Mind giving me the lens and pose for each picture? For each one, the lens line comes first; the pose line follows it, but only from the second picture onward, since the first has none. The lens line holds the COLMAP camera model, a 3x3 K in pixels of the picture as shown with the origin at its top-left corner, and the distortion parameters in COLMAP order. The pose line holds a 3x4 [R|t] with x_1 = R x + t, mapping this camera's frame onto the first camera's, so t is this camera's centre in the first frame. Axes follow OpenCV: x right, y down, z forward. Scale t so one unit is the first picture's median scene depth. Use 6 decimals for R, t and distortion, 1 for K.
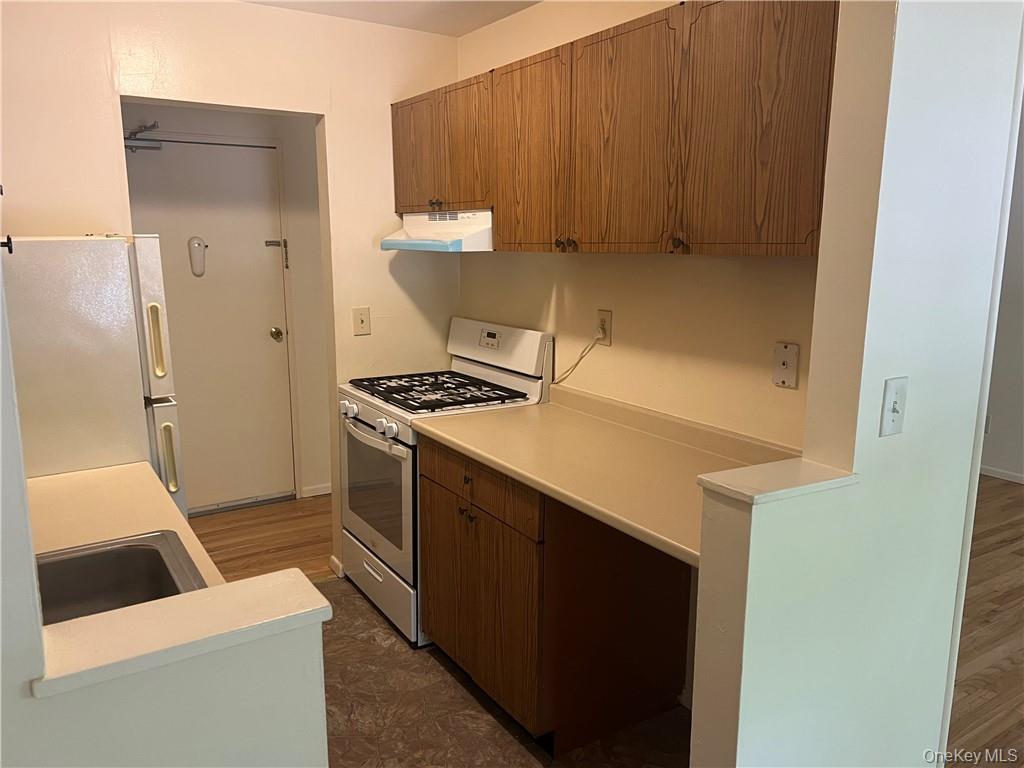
lens RADIAL K [[774.8, 0, 512.1], [0, 774.8, 386.1], [0, 0, 1]] dist [0.004699, -0.012308]
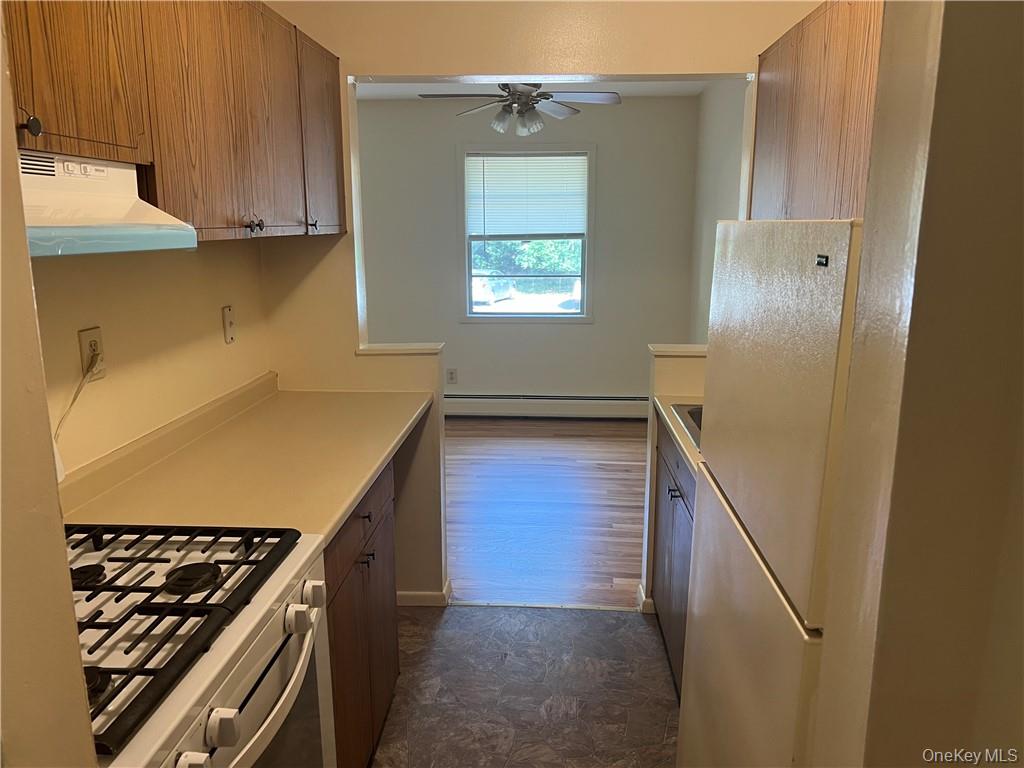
lens RADIAL K [[774.8, 0, 510.6], [0, 774.8, 382.5], [0, 0, 1]] dist [0.004699, -0.012308]
pose [[-0.806265, -0.116990, 0.579871, -0.562554], [0.113023, 0.931726, 0.345126, -0.241860], [-0.580657, 0.343802, -0.737996, 1.285942]]
